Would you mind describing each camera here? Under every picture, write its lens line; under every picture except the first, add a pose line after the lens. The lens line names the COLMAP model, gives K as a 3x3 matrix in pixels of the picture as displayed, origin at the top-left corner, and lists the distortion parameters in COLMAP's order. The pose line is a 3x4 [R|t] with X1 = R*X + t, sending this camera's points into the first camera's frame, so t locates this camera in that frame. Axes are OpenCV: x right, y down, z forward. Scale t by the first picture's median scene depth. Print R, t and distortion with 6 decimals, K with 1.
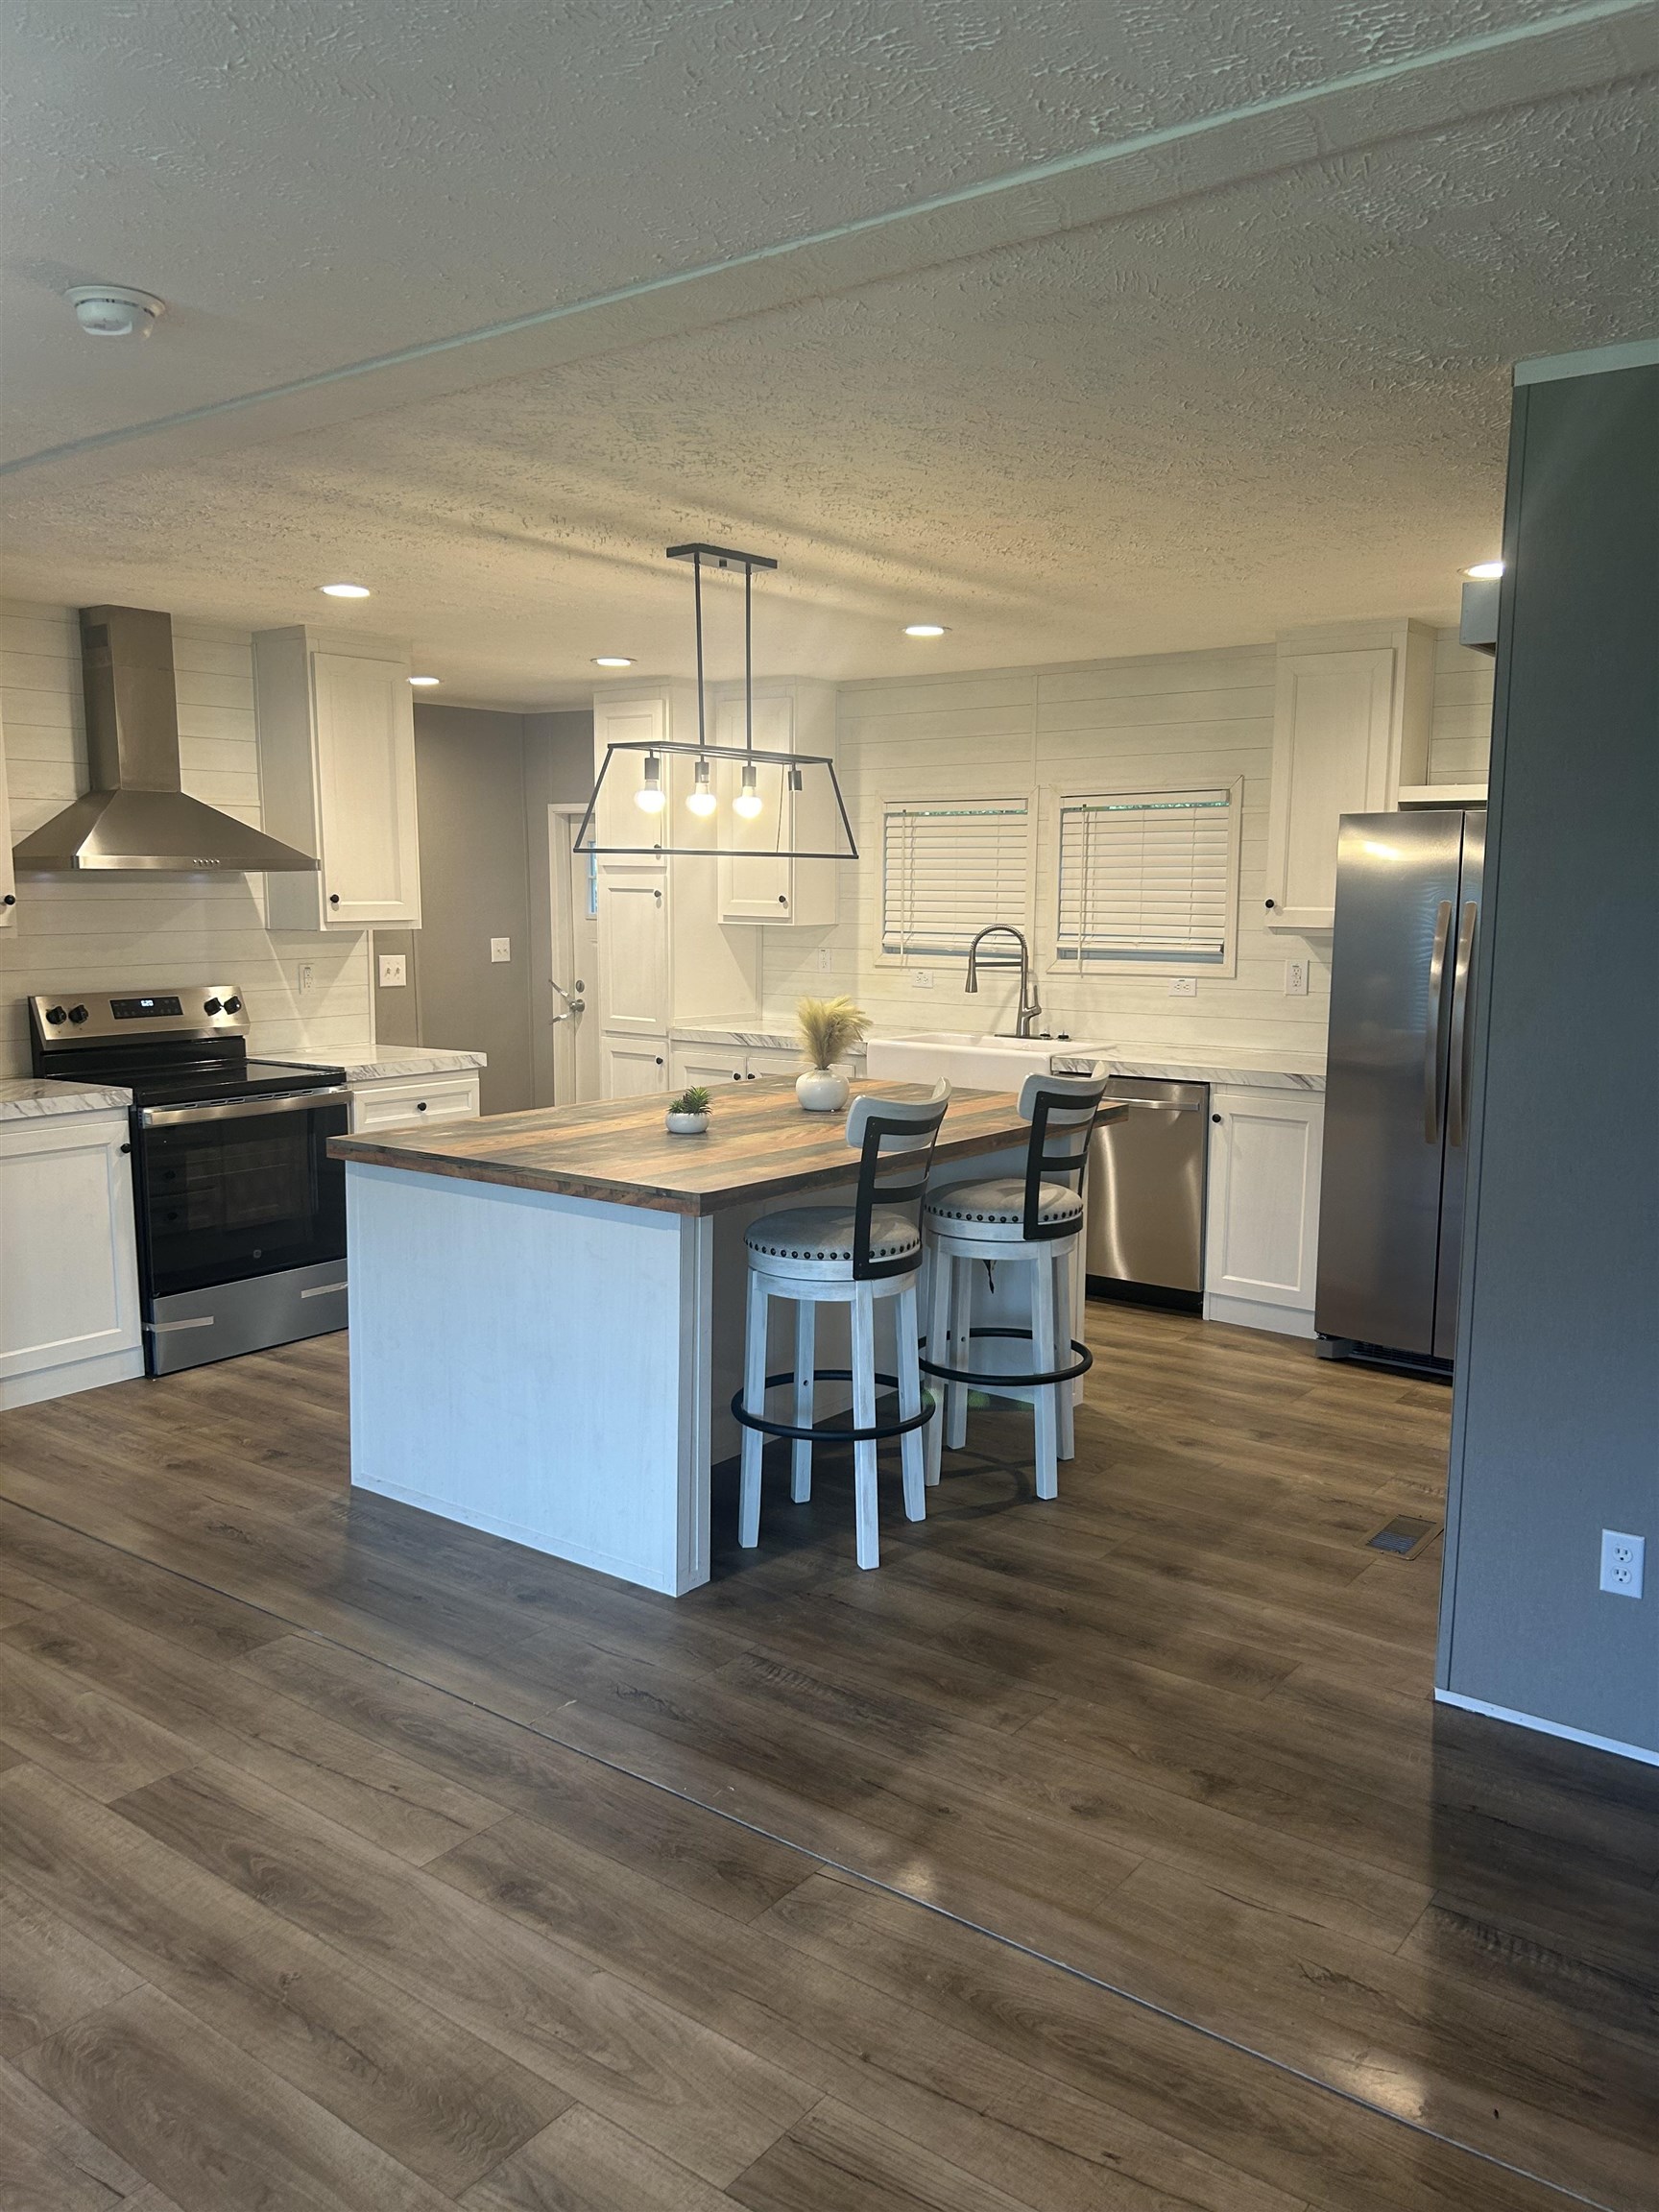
lens RADIAL K [[1674.2, 0, 849.0], [0, 1674.2, 1112.7], [0, 0, 1]] dist [0.020195, -0.005344]
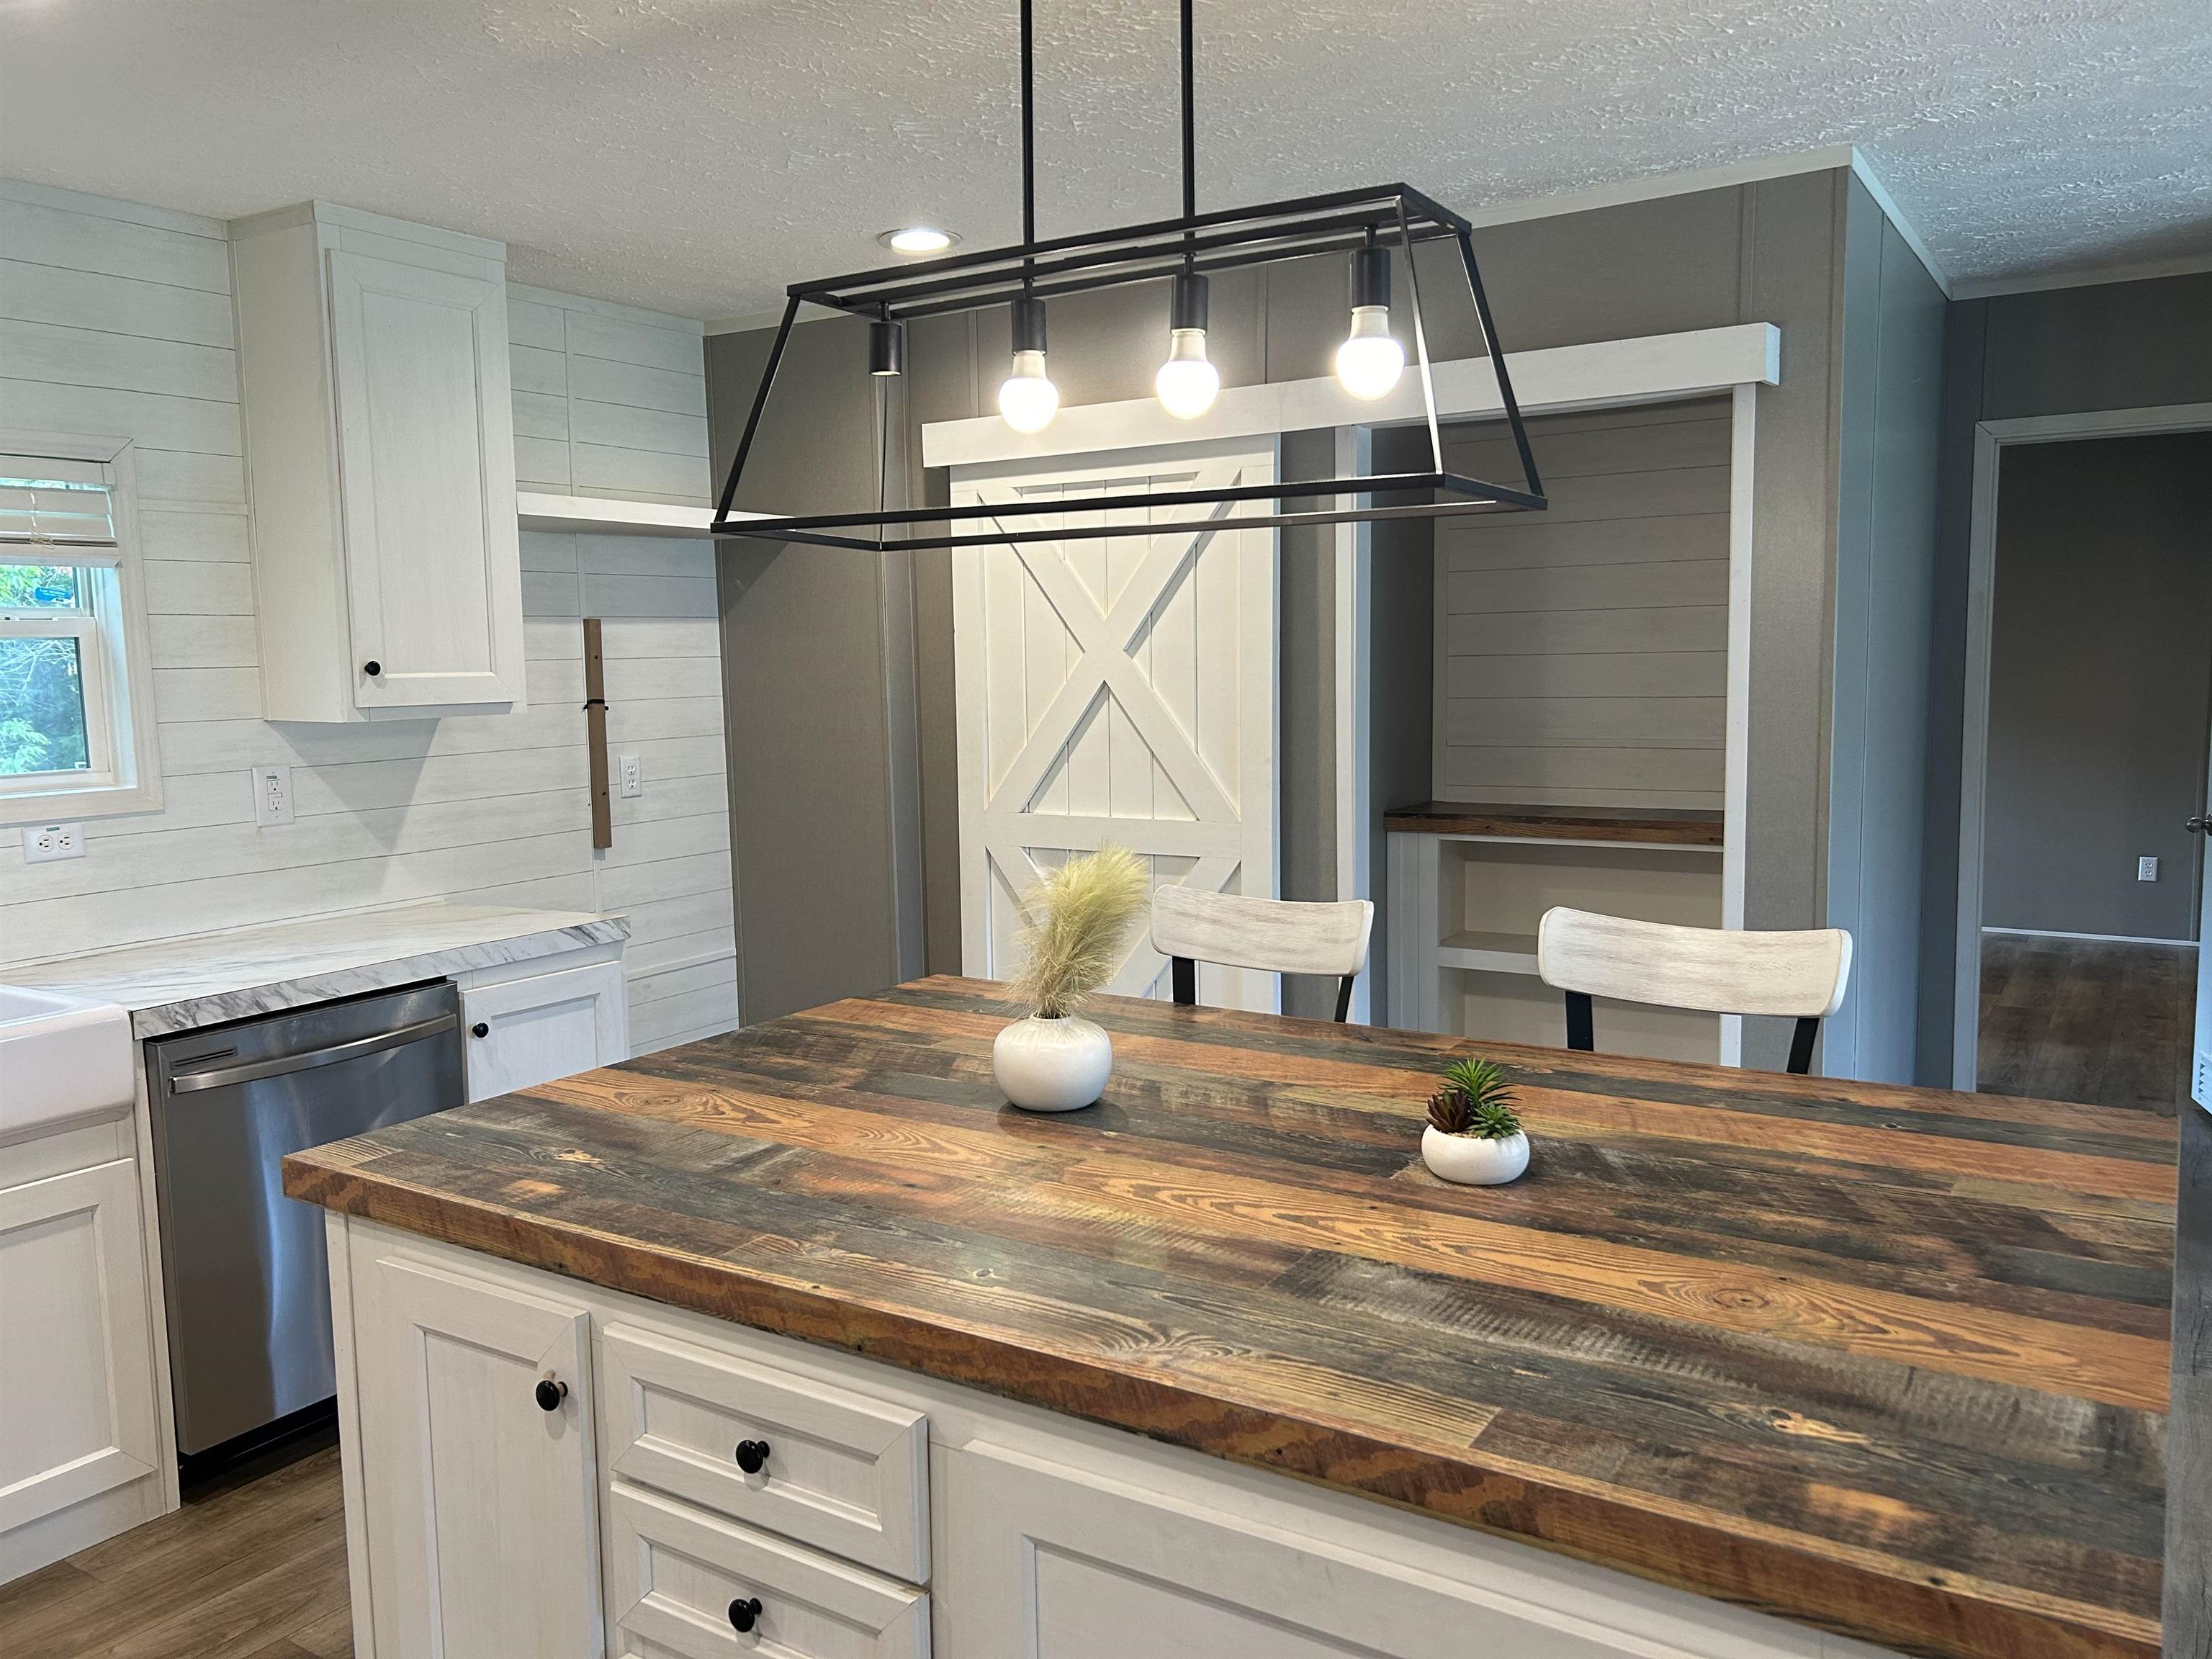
lens RADIAL K [[1674.2, 0, 1090.5], [0, 1674.2, 822.3], [0, 0, 1]] dist [0.020195, -0.005344]
pose [[-0.057374, -0.110774, 0.992188, -0.321365], [0.156568, 0.980529, 0.118526, -0.091945], [-0.985999, 0.162146, -0.038913, 0.716643]]
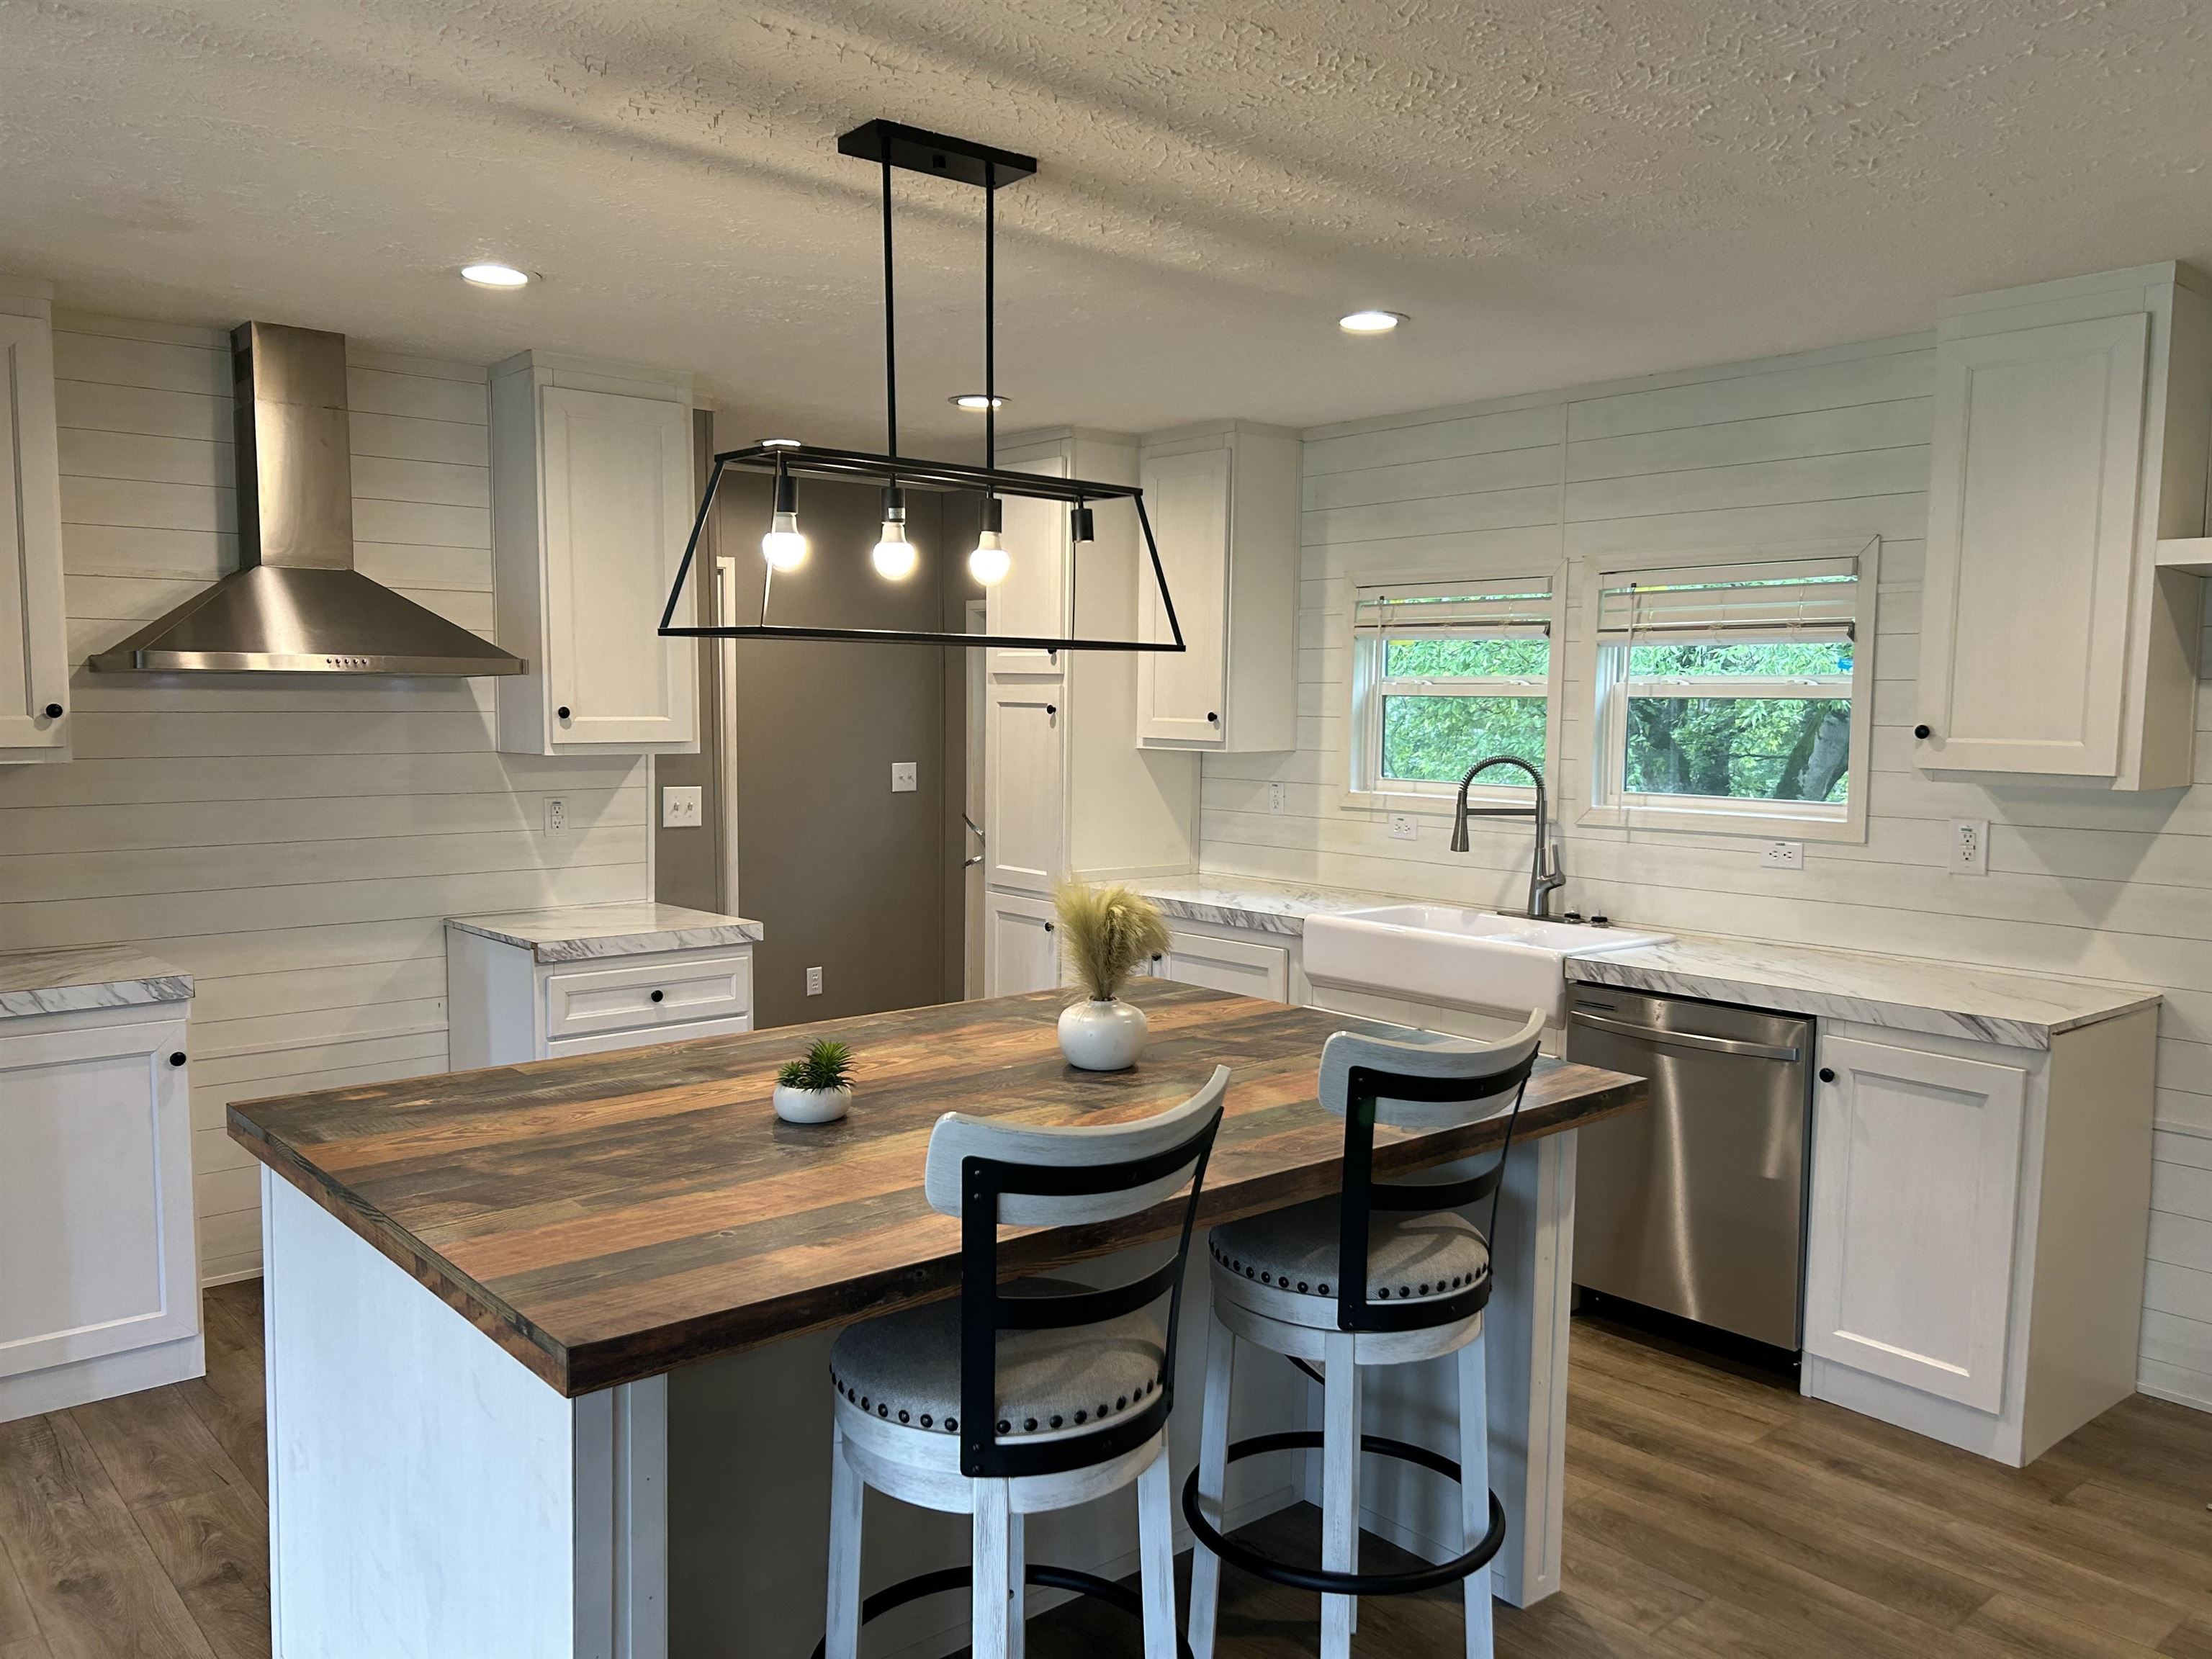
lens RADIAL K [[1674.2, 0, 1090.5], [0, 1674.2, 822.3], [0, 0, 1]] dist [0.020195, -0.005344]
pose [[0.973129, 0.019884, -0.229402, 0.087077], [-0.034812, 0.997517, -0.061214, -0.037370], [0.227616, 0.067555, 0.971405, 0.300352]]
